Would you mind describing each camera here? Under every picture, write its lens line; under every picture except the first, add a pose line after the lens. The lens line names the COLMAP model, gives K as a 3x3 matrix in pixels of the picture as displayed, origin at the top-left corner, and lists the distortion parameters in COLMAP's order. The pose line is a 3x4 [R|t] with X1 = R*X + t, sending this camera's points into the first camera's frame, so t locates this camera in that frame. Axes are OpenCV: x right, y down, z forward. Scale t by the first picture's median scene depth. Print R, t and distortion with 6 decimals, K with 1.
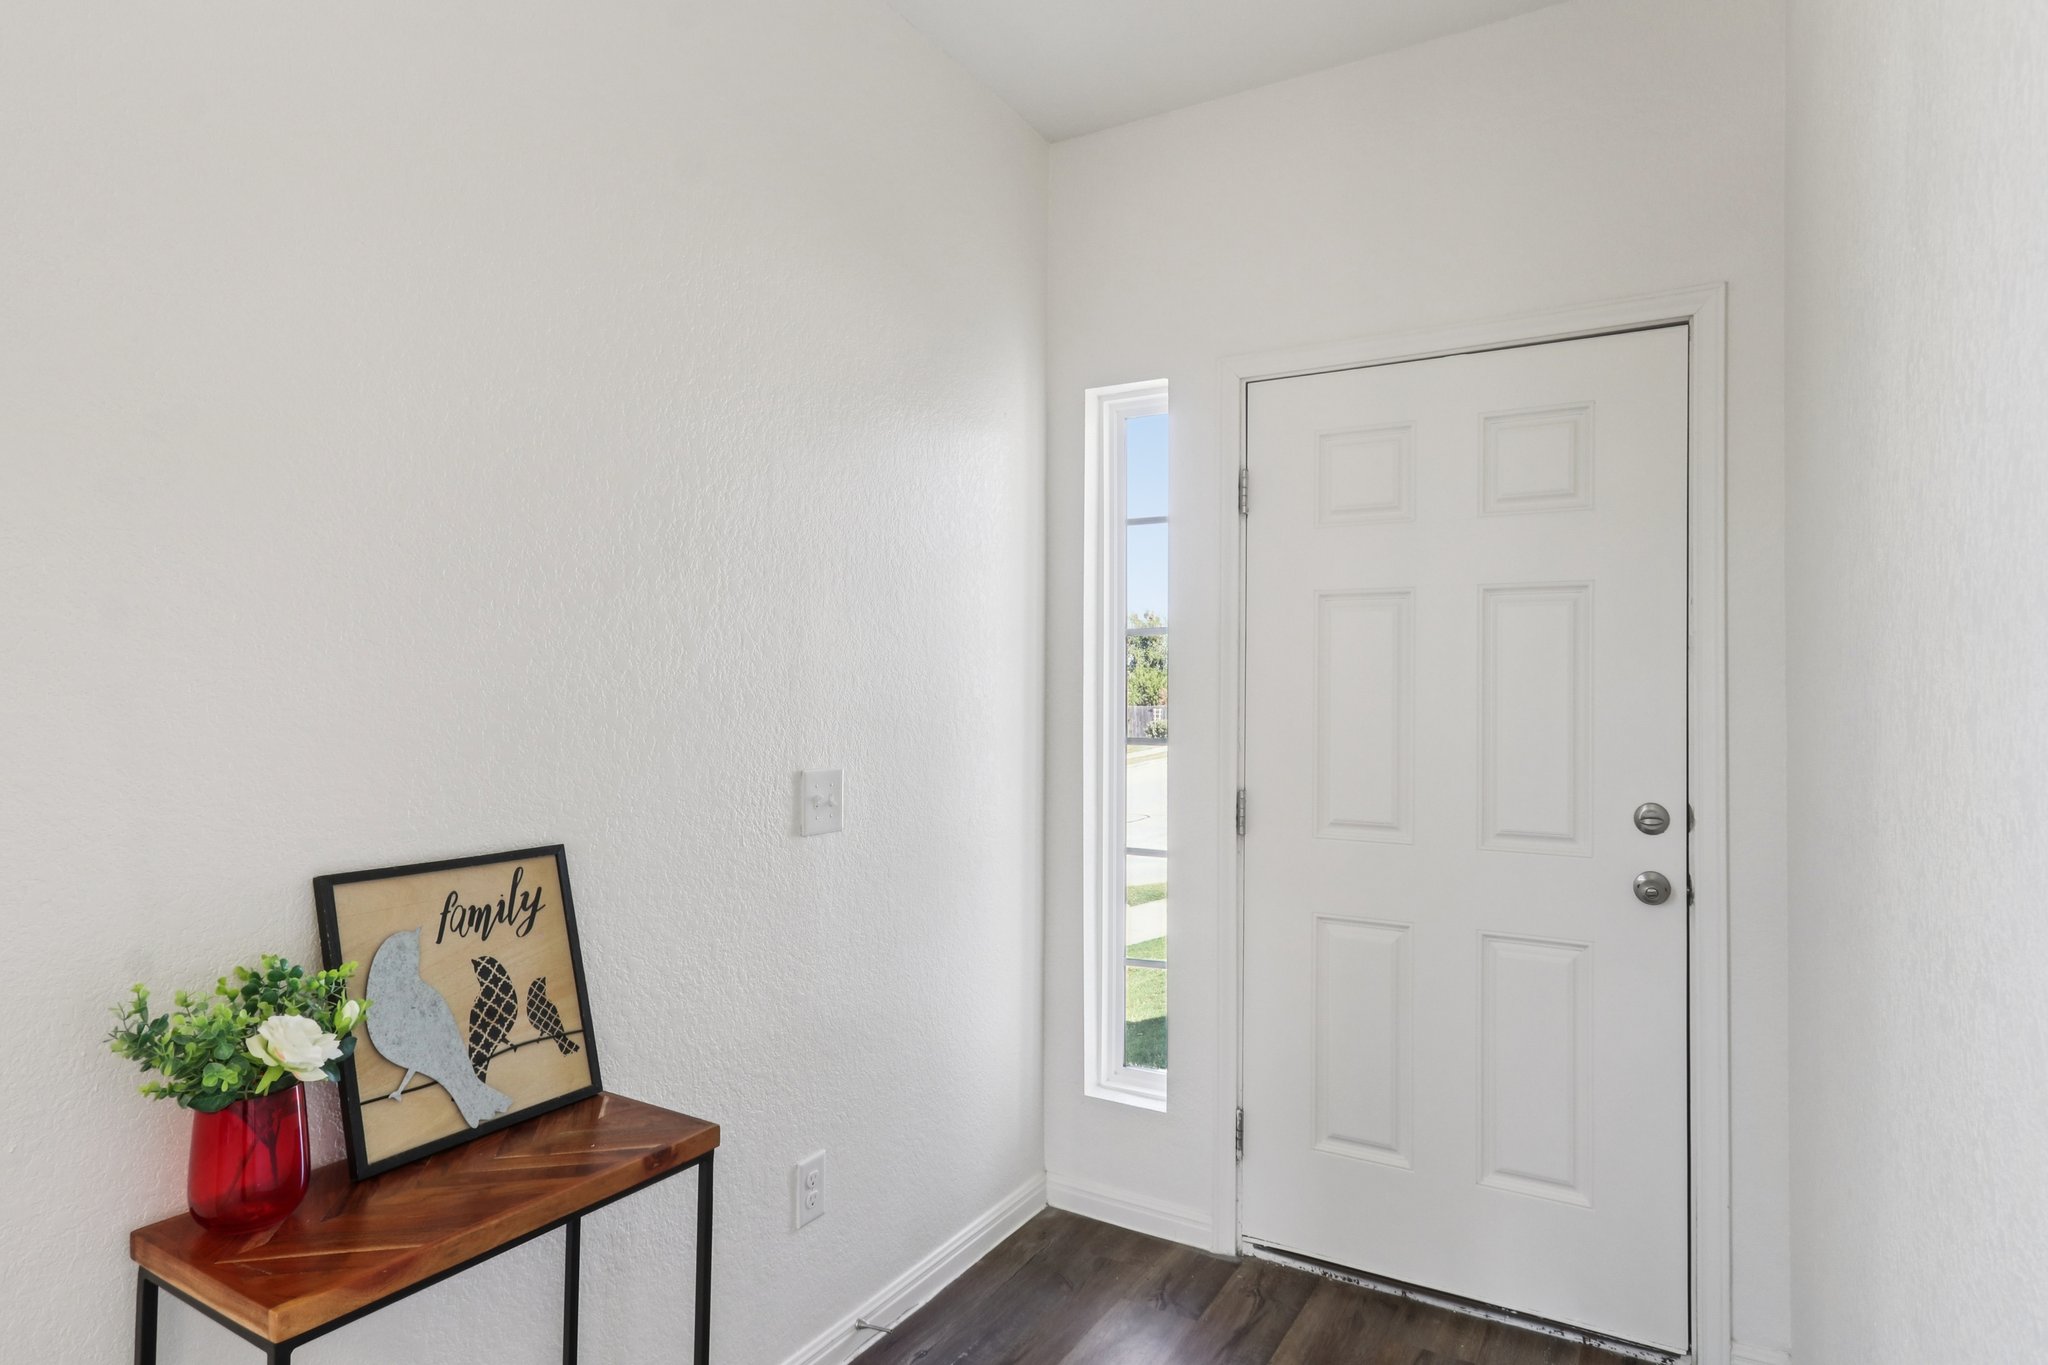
lens RADIAL K [[1172.7, 0, 1008.3], [0, 1172.7, 673.6], [0, 0, 1]] dist [-0.004649, 0.004509]
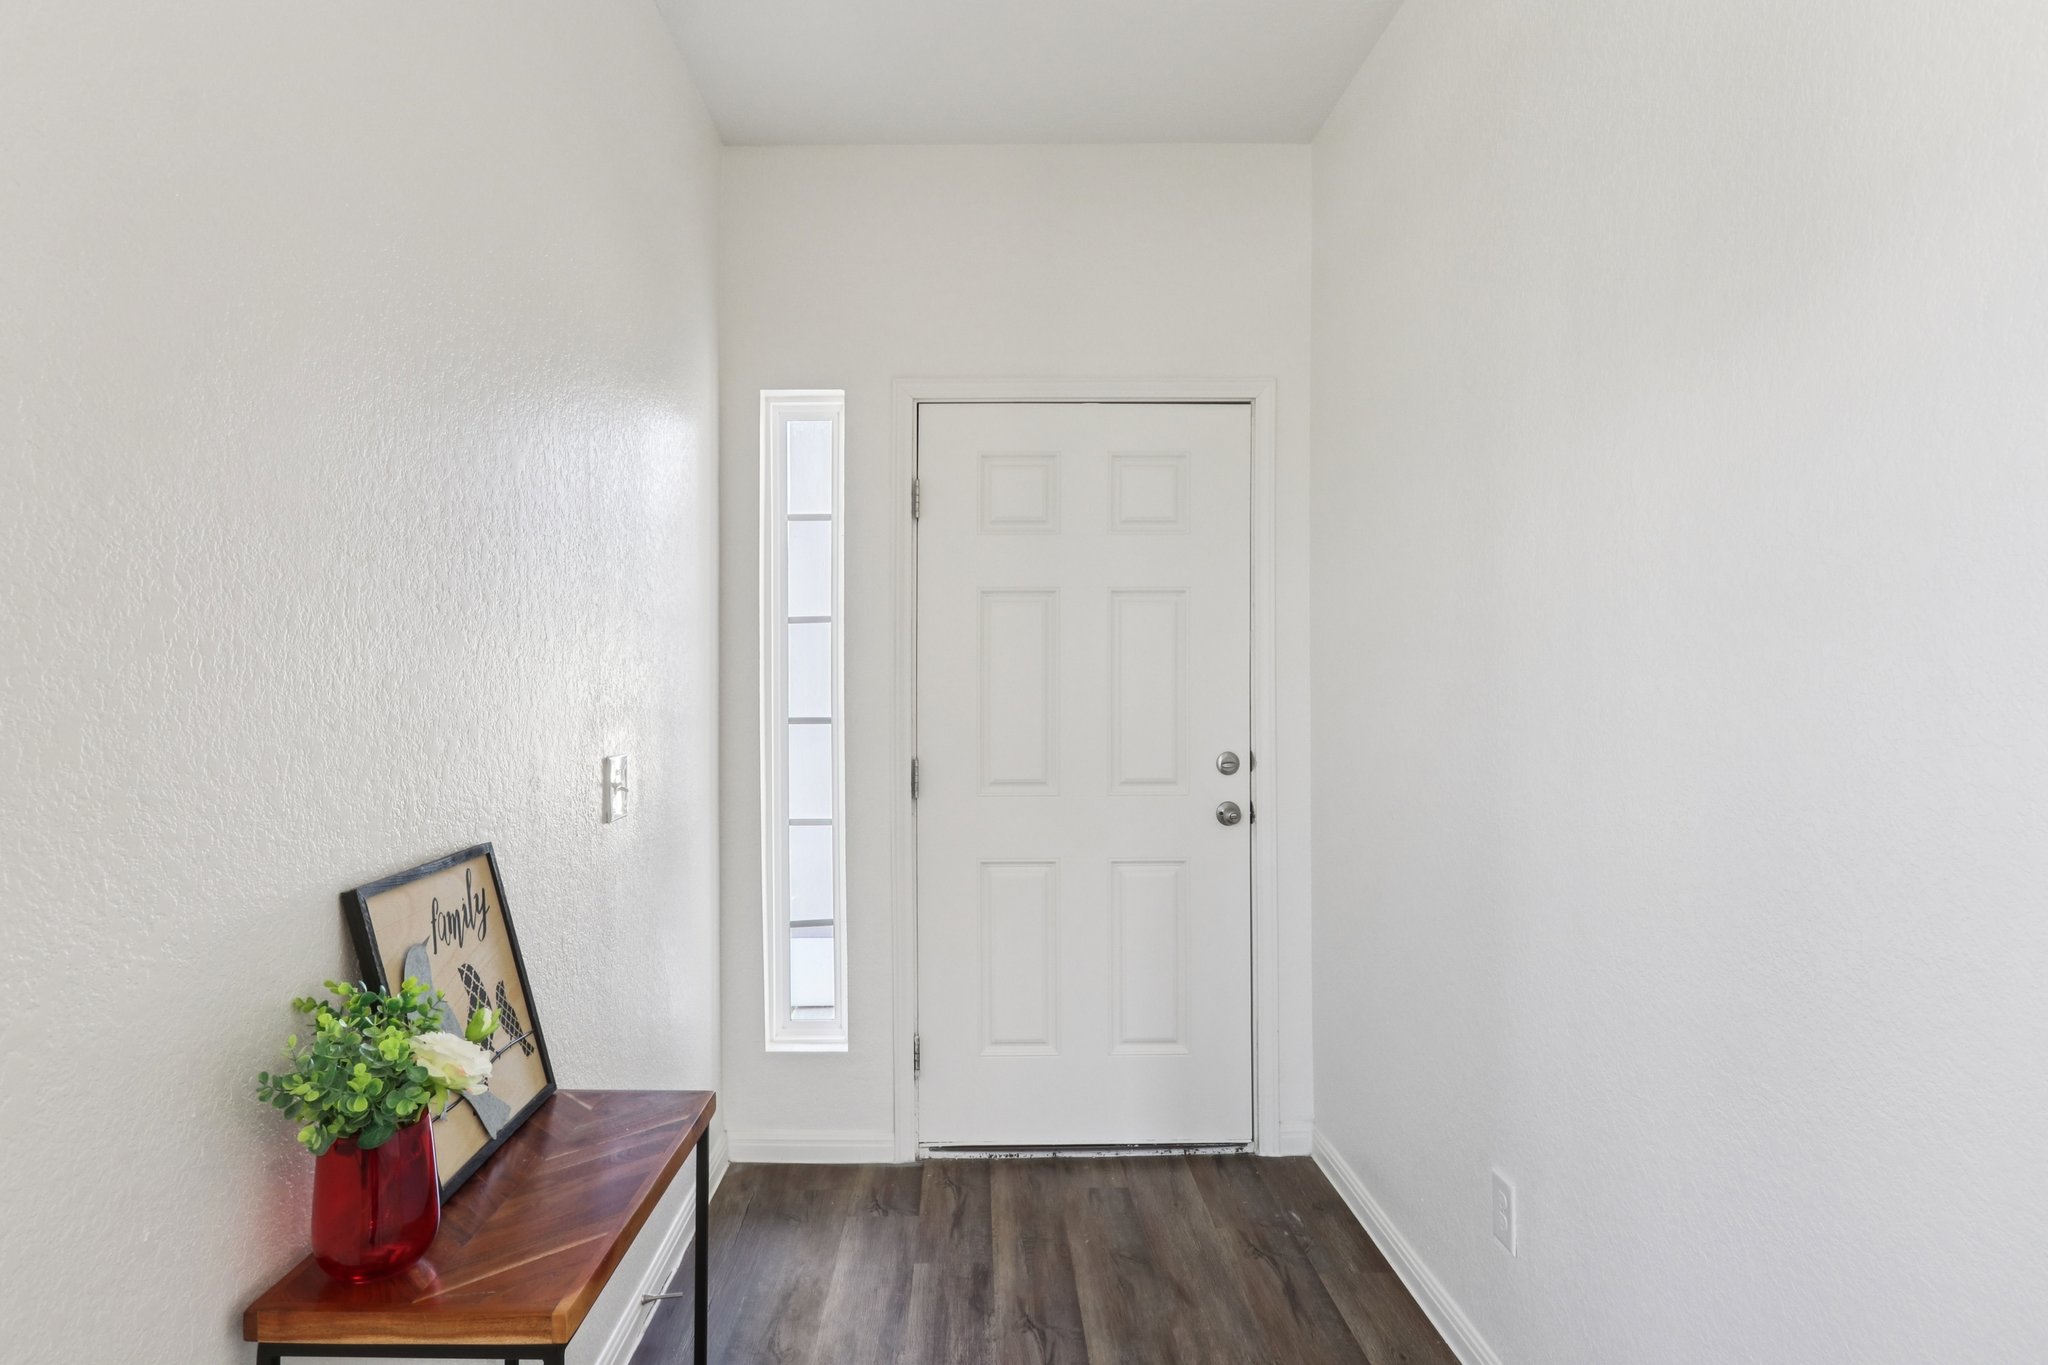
lens RADIAL K [[1172.7, 0, 981.4], [0, 1172.7, 683.8], [0, 0, 1]] dist [-0.004649, 0.004509]
pose [[0.847232, -0.015374, 0.531001, -0.385413], [0.002726, 0.999694, 0.024594, -0.003127], [-0.531217, -0.019389, 0.847014, -0.006485]]
